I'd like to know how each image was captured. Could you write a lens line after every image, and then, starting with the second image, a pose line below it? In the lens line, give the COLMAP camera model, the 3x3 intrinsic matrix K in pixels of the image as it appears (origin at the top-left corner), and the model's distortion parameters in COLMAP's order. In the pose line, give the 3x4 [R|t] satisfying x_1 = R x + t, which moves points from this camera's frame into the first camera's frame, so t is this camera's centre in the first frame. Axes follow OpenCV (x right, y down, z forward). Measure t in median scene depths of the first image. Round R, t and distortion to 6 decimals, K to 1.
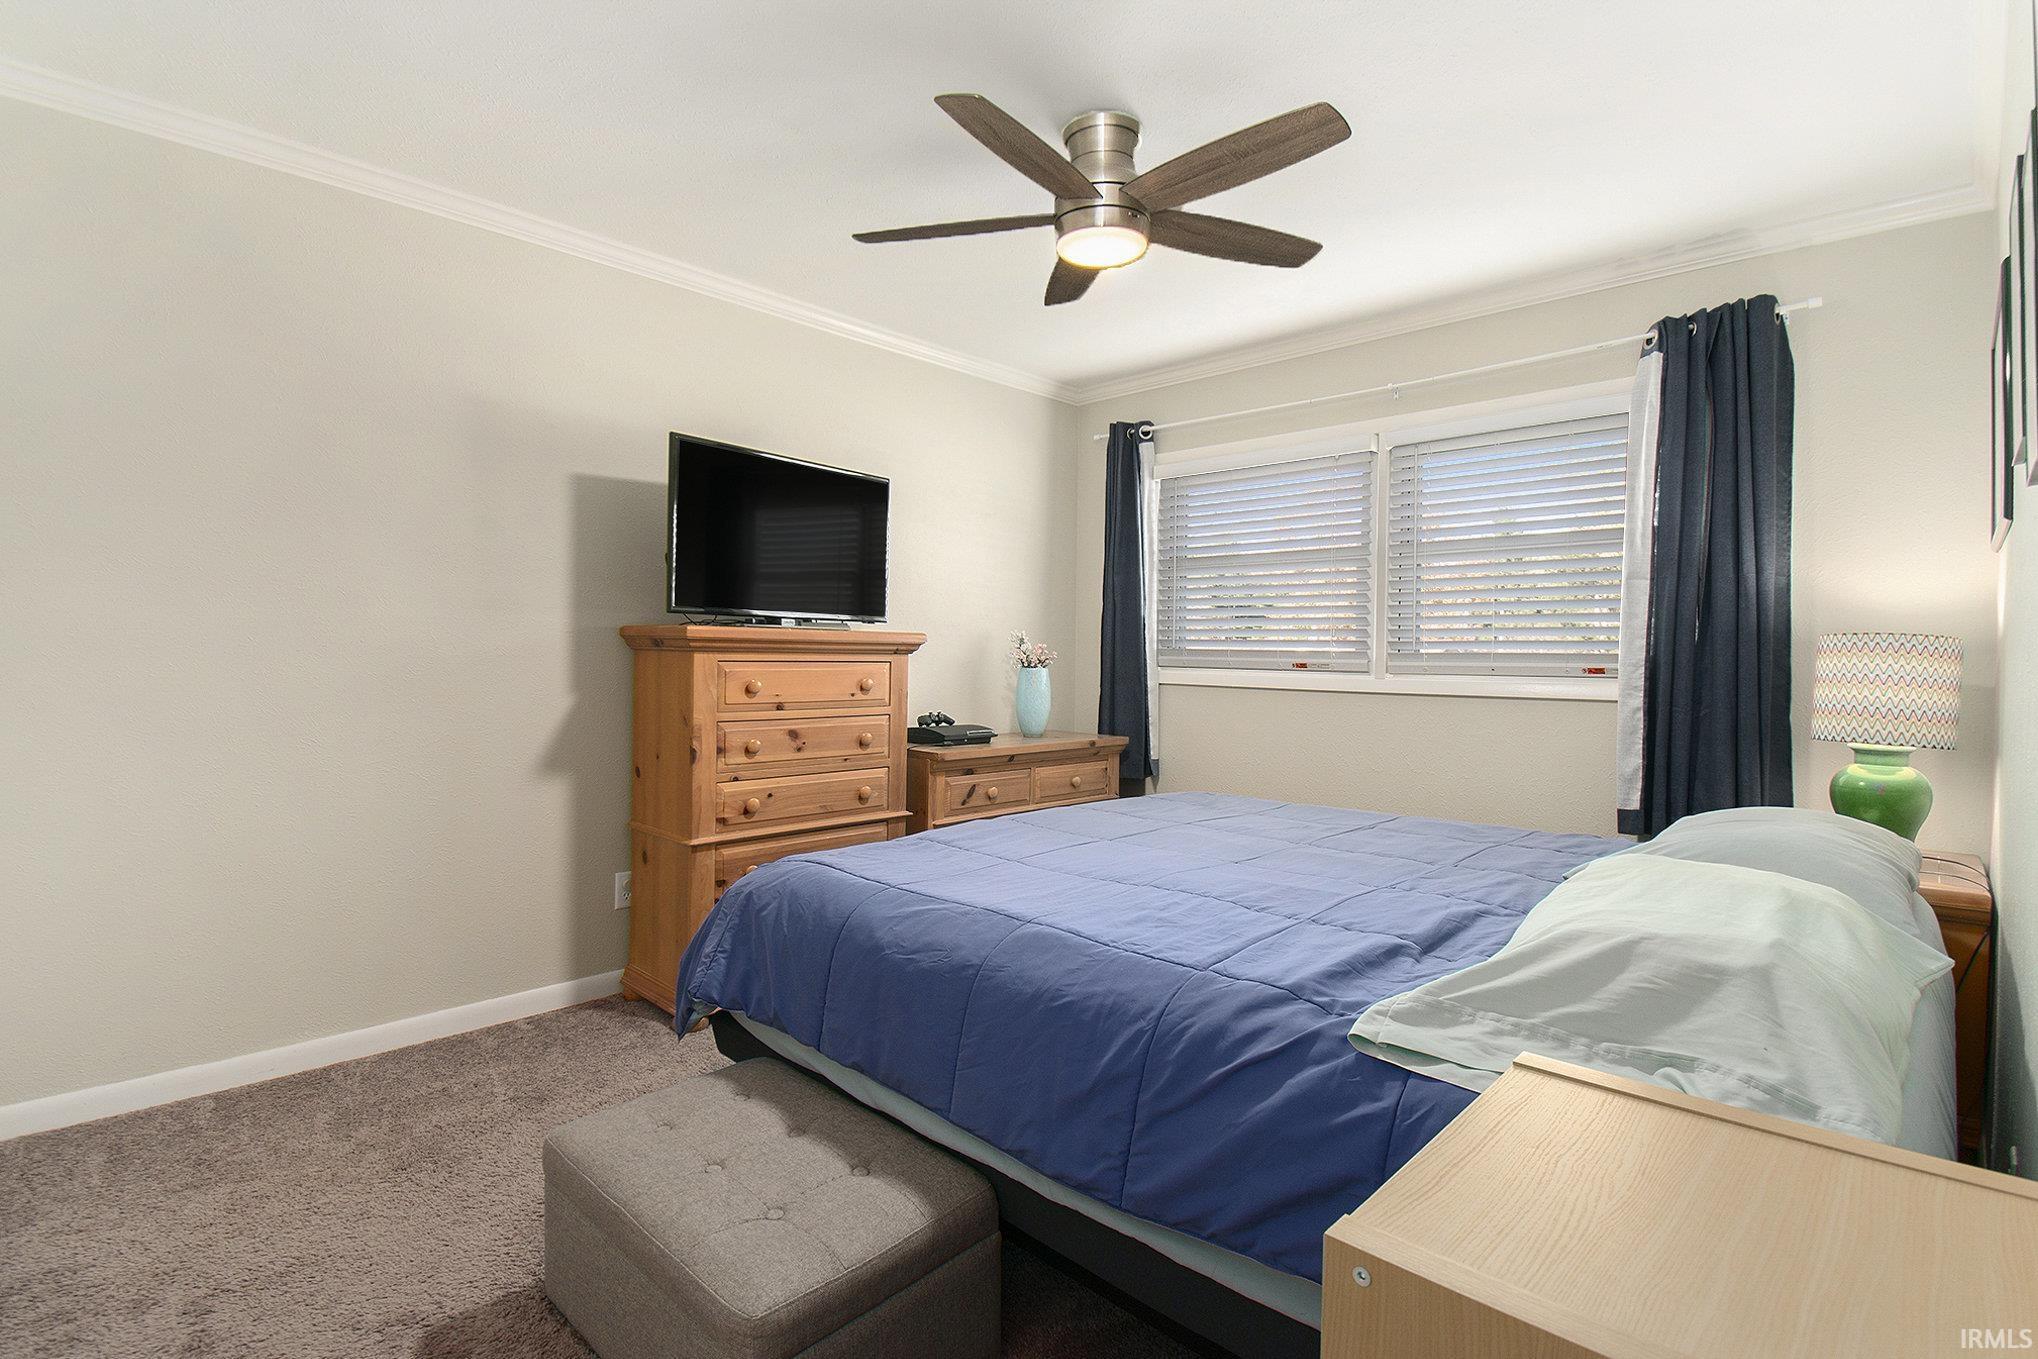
lens RADIAL K [[961.4, 0, 1018.1], [0, 961.4, 672.8], [0, 0, 1]] dist [0.000074, 0.000005]
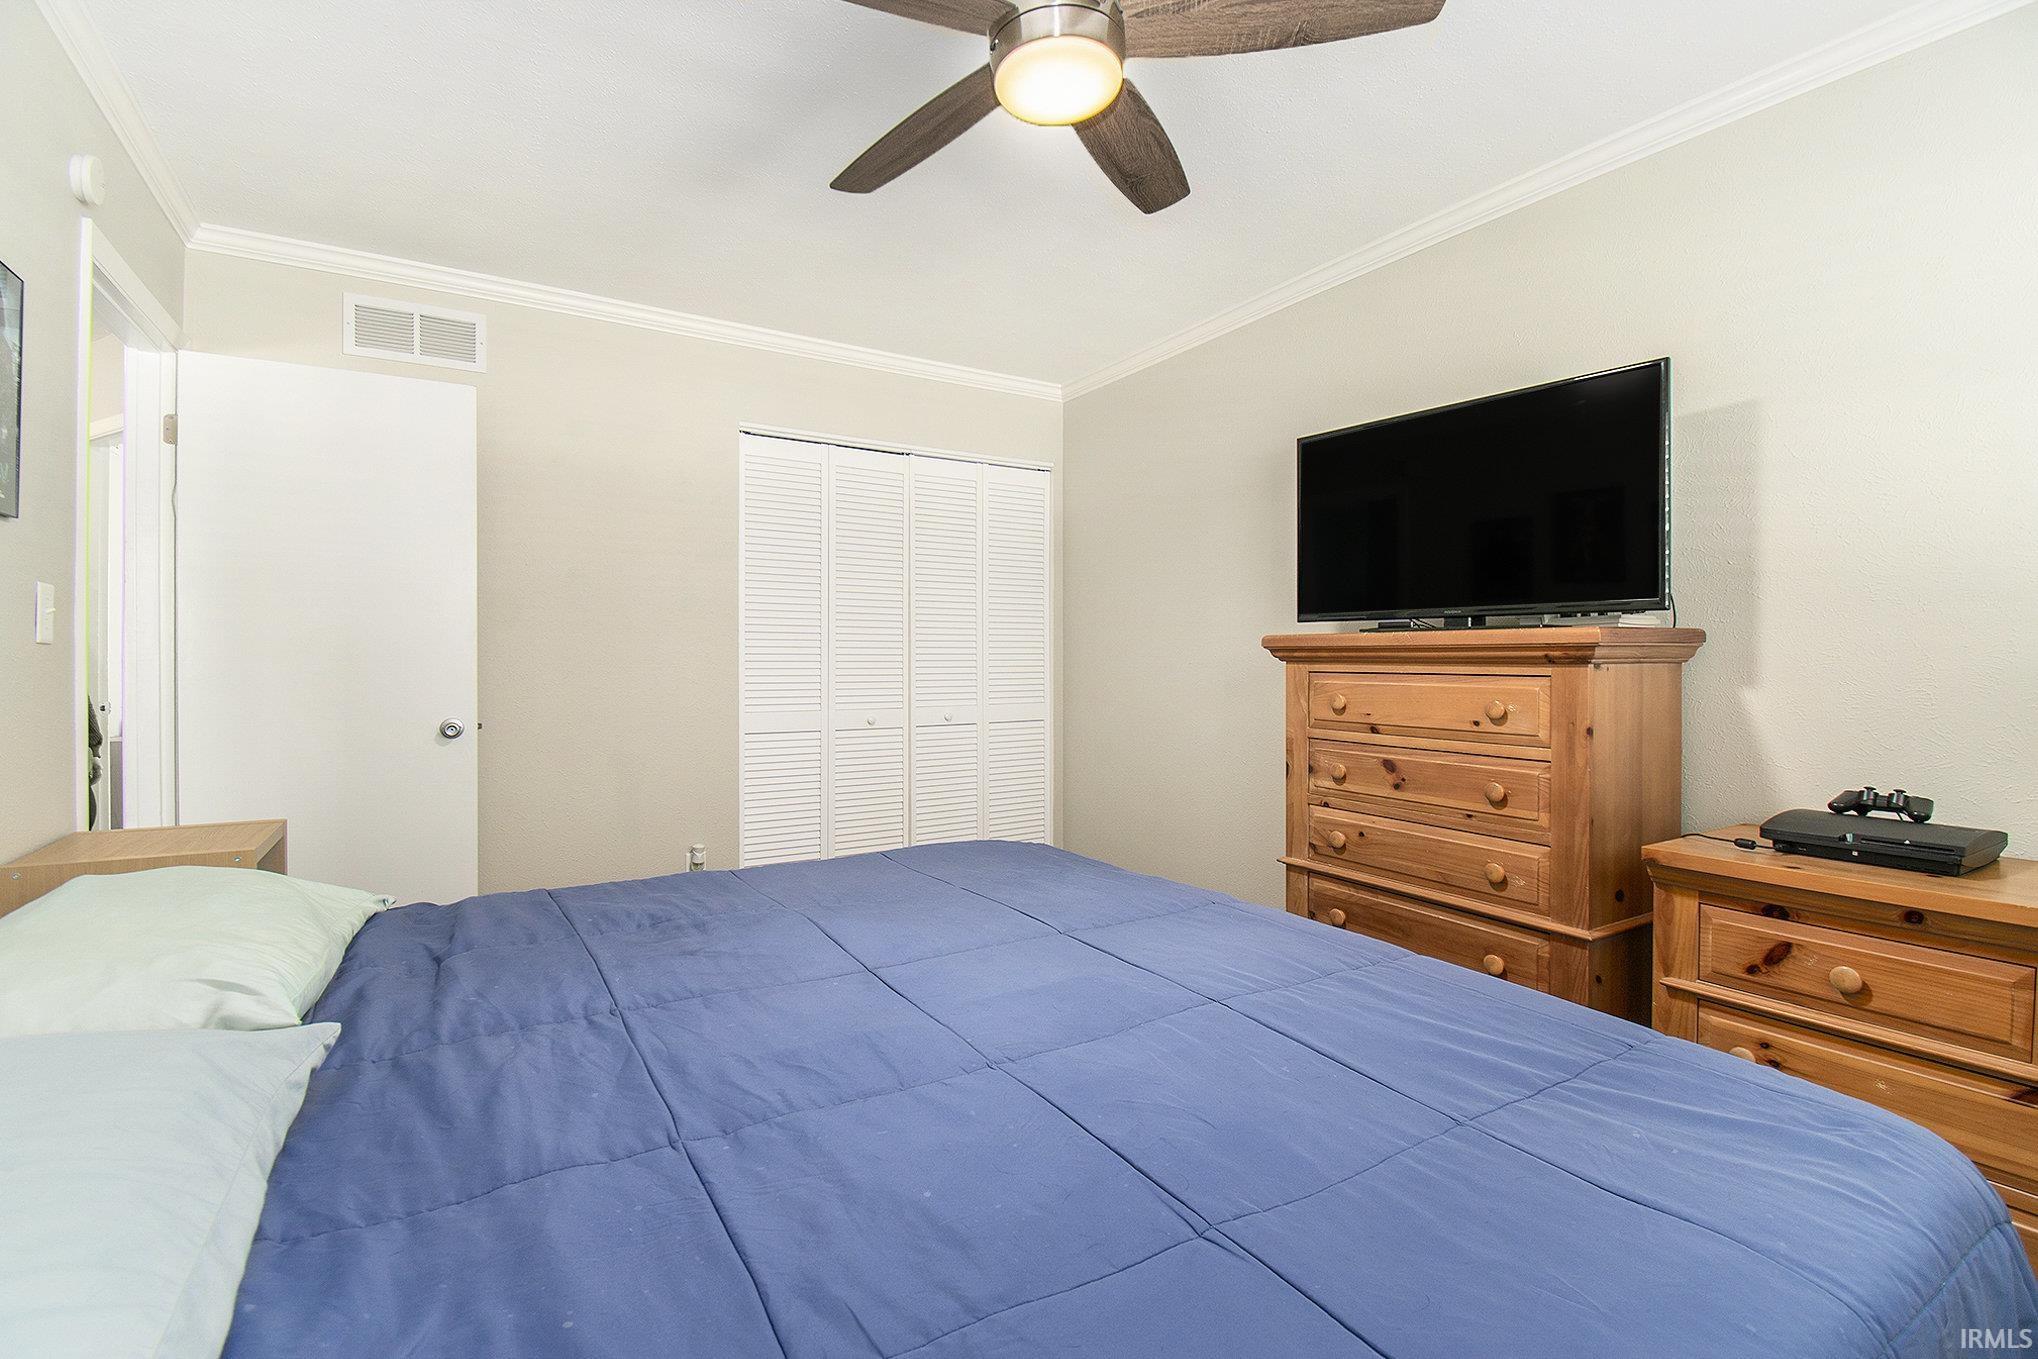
lens RADIAL K [[907.6, 0, 1017.7], [0, 907.6, 663.4], [0, 0, 1]] dist [0.007010, -0.017429]
pose [[-0.260544, -0.001508, -0.965461, 0.562245], [-0.014952, 0.999885, 0.002473, -0.017249], [0.965346, 0.015080, -0.260536, 0.892074]]
